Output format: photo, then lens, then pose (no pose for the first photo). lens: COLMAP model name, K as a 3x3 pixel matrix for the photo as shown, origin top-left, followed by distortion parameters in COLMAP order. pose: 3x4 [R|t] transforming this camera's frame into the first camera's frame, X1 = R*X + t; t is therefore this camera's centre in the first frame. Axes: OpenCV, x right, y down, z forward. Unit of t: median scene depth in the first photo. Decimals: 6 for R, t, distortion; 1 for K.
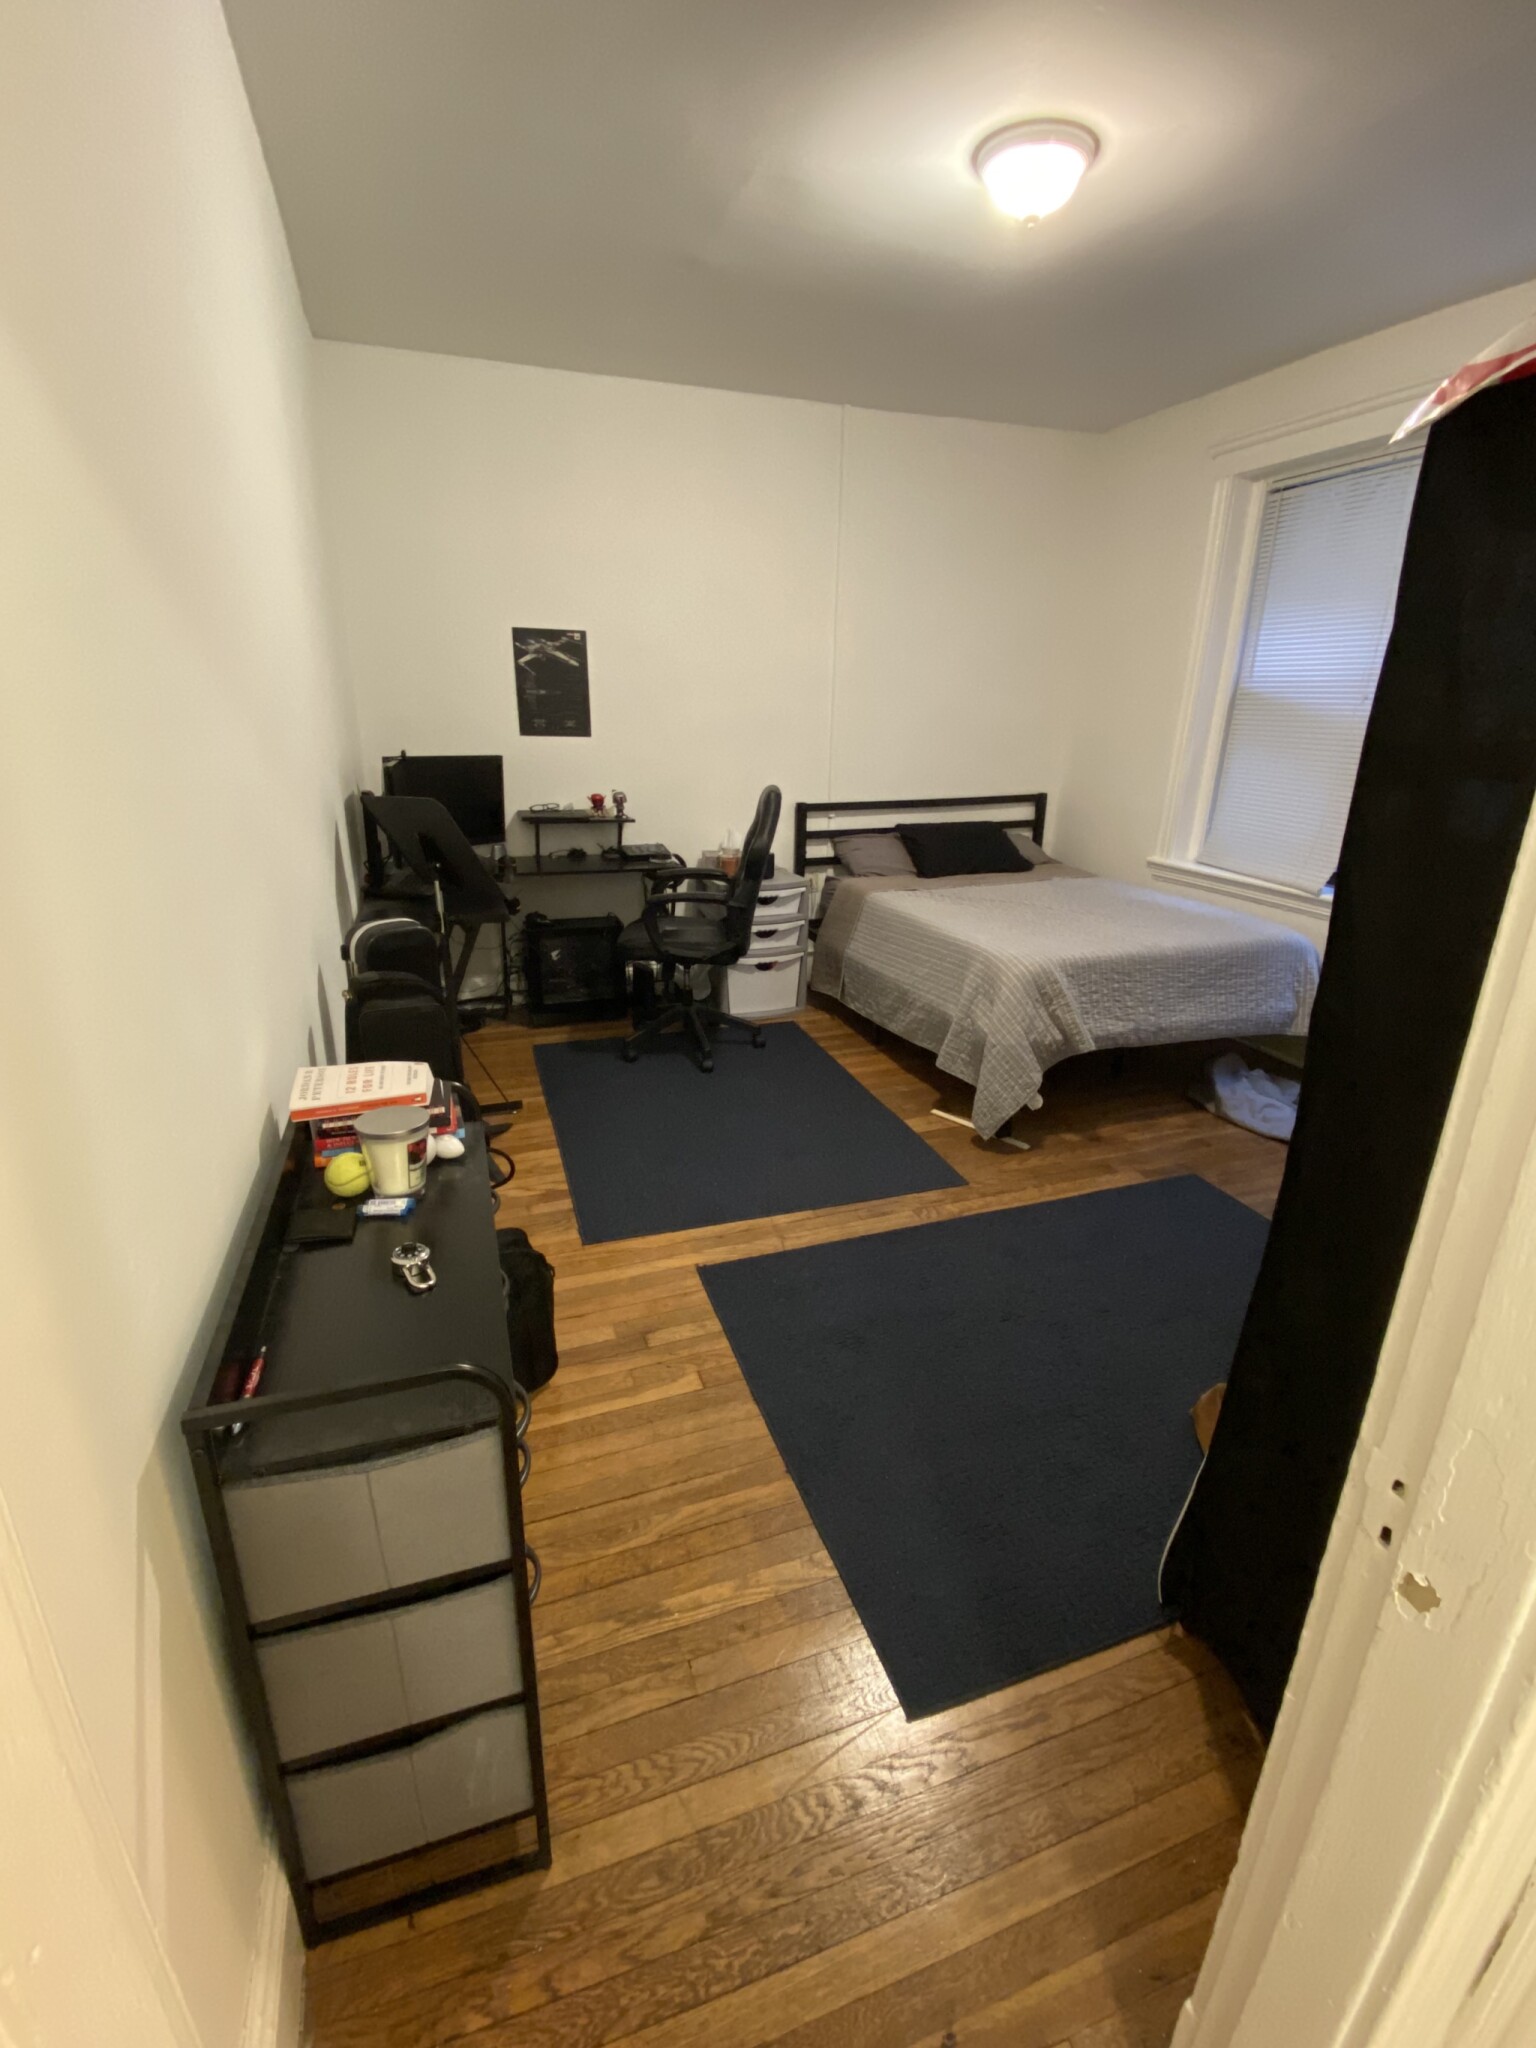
lens RADIAL K [[921.0, 0, 768.0], [0, 921.0, 1024.0], [0, 0, 1]] dist [0.007985, -0.000446]
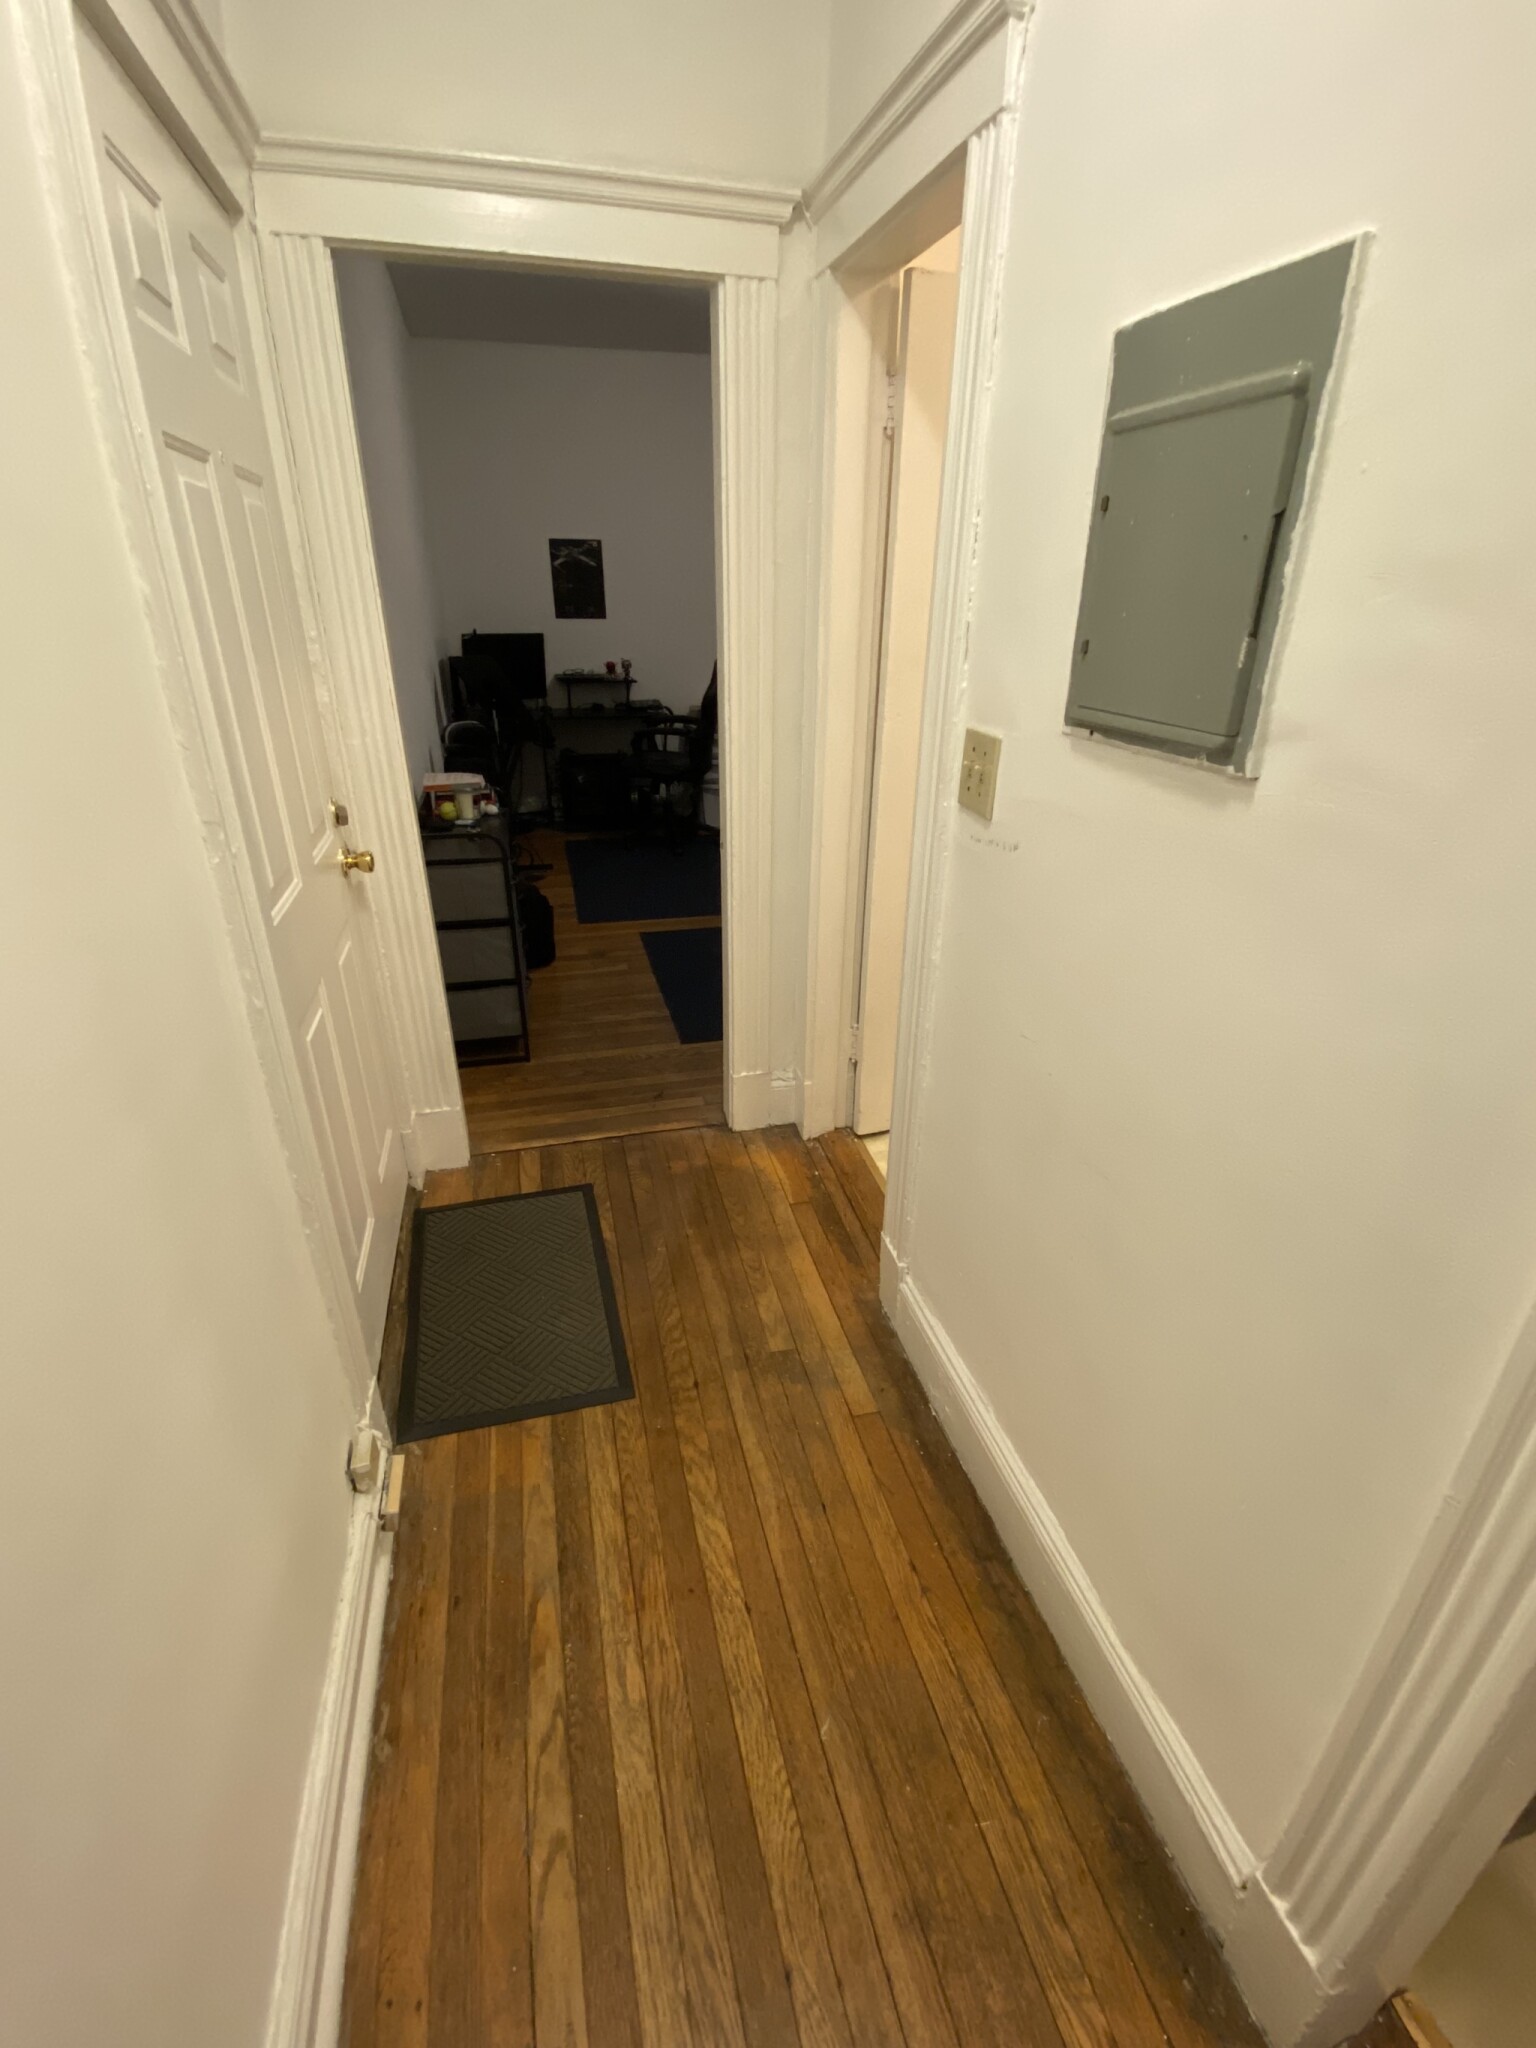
lens RADIAL K [[921.0, 0, 768.0], [0, 921.0, 1024.0], [0, 0, 1]] dist [0.007985, -0.000446]
pose [[0.996281, 0.024445, -0.082628, 0.215116], [-0.015304, 0.993869, 0.109499, 0.165637], [0.084798, -0.107827, 0.990547, -0.503459]]
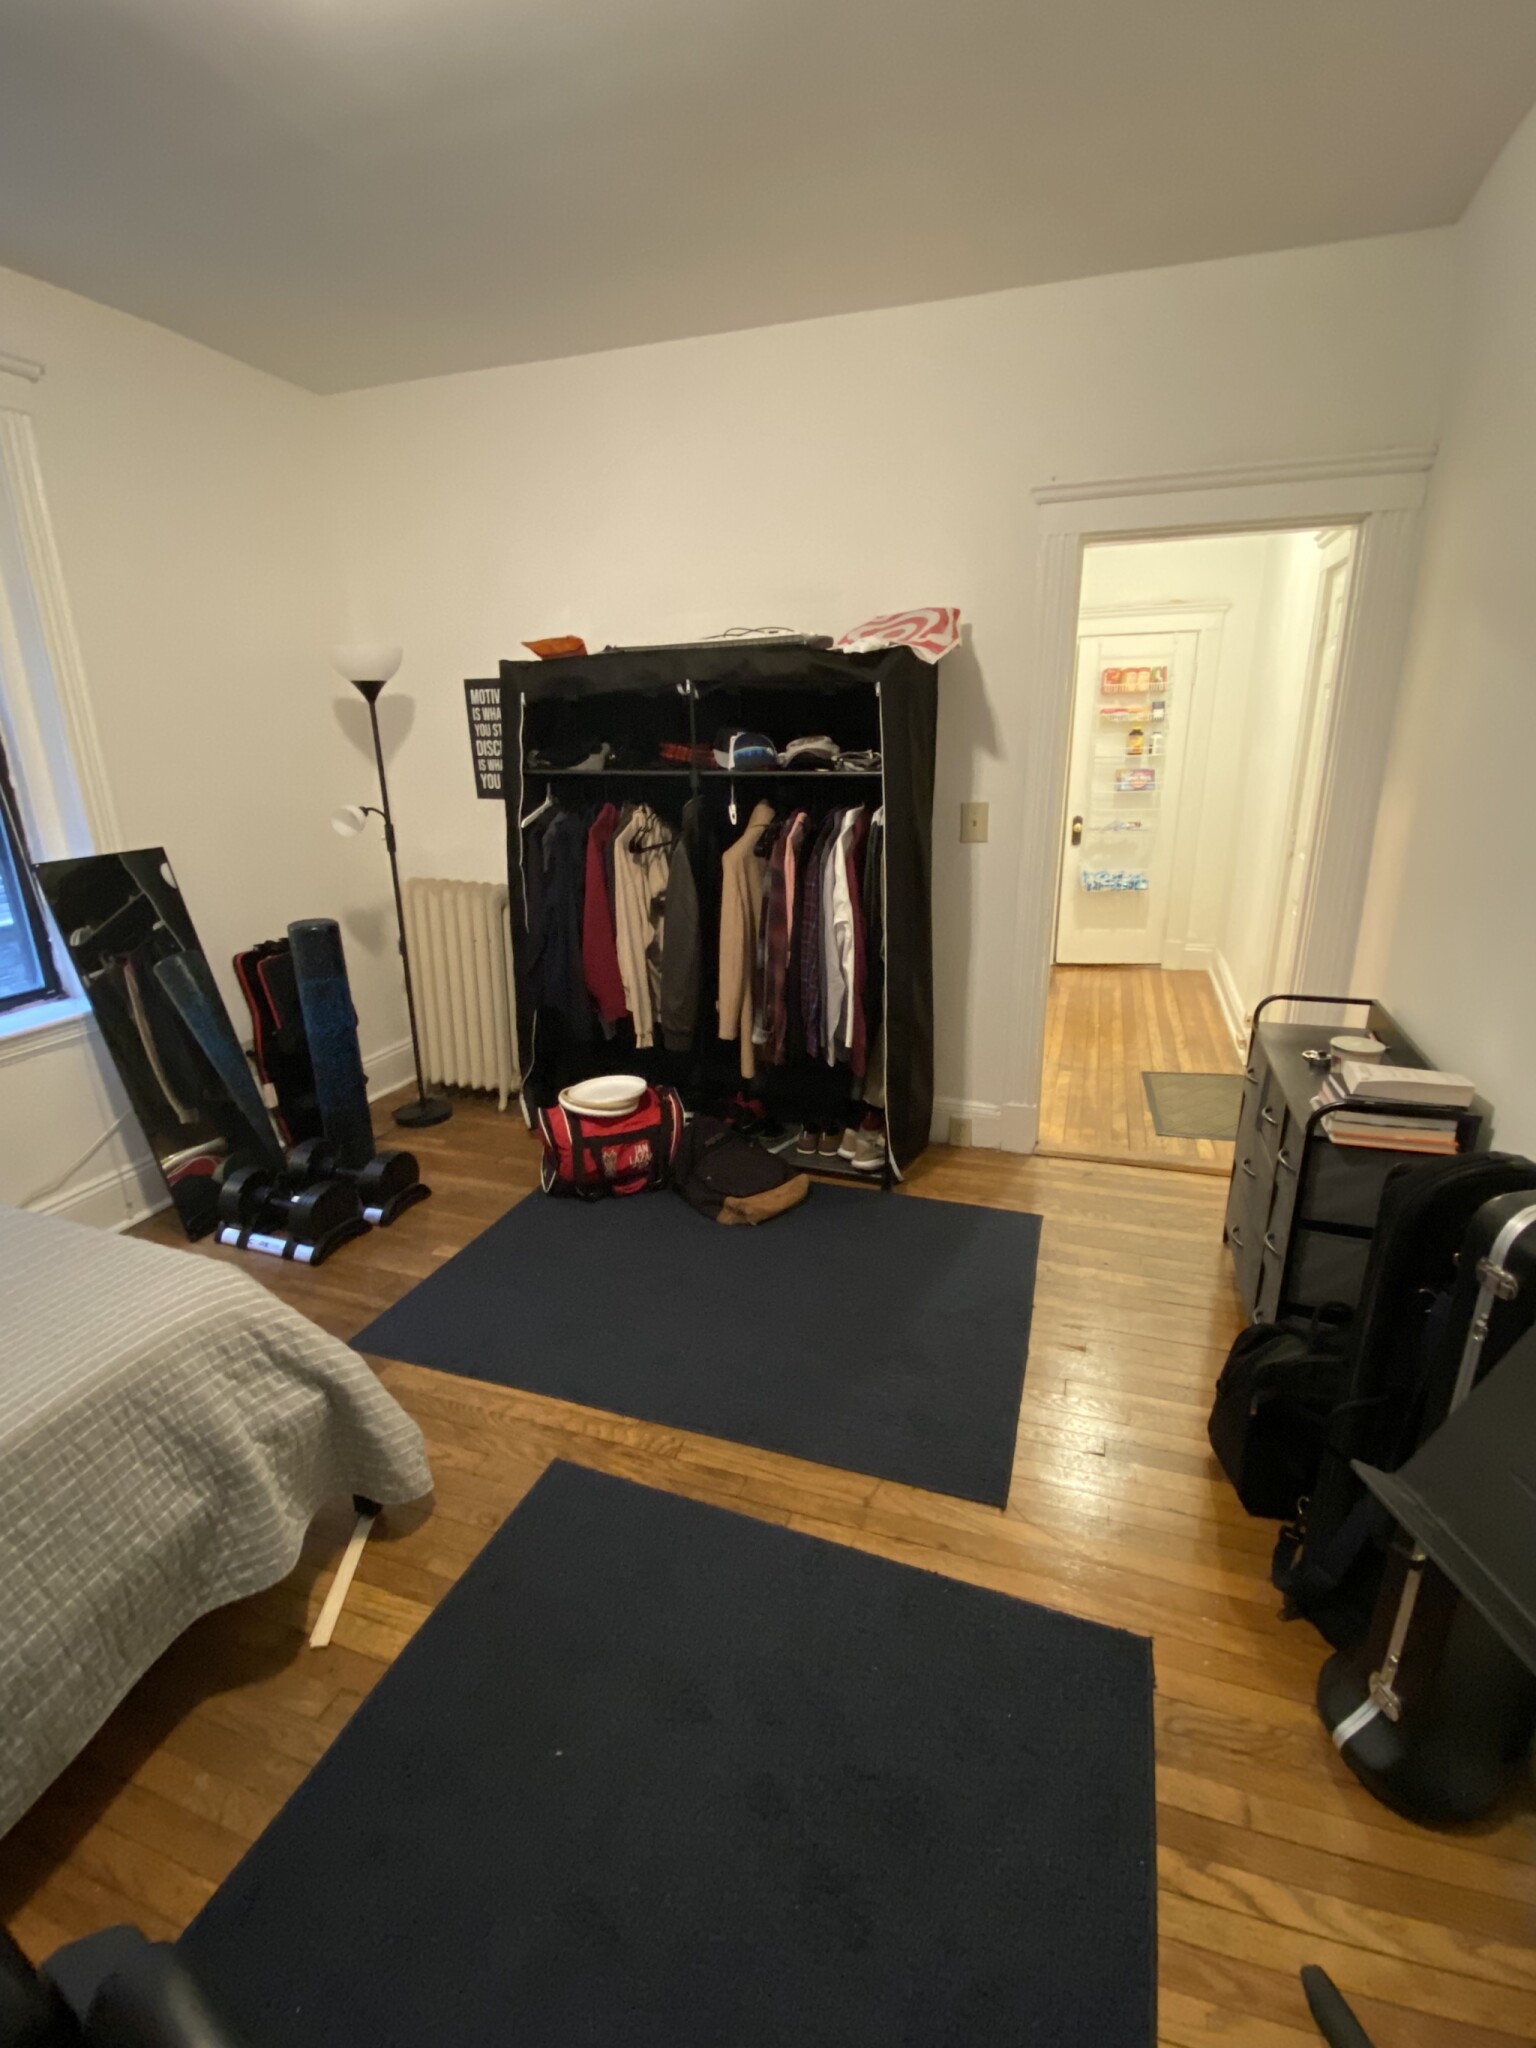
lens RADIAL K [[921.0, 0, 768.0], [0, 921.0, 1024.0], [0, 0, 1]] dist [0.007985, -0.000446]
pose [[-0.783948, -0.216562, 0.581831, -0.193085], [0.188268, 0.810126, 0.555203, -0.358244], [-0.591592, 0.544790, -0.594325, 0.921996]]
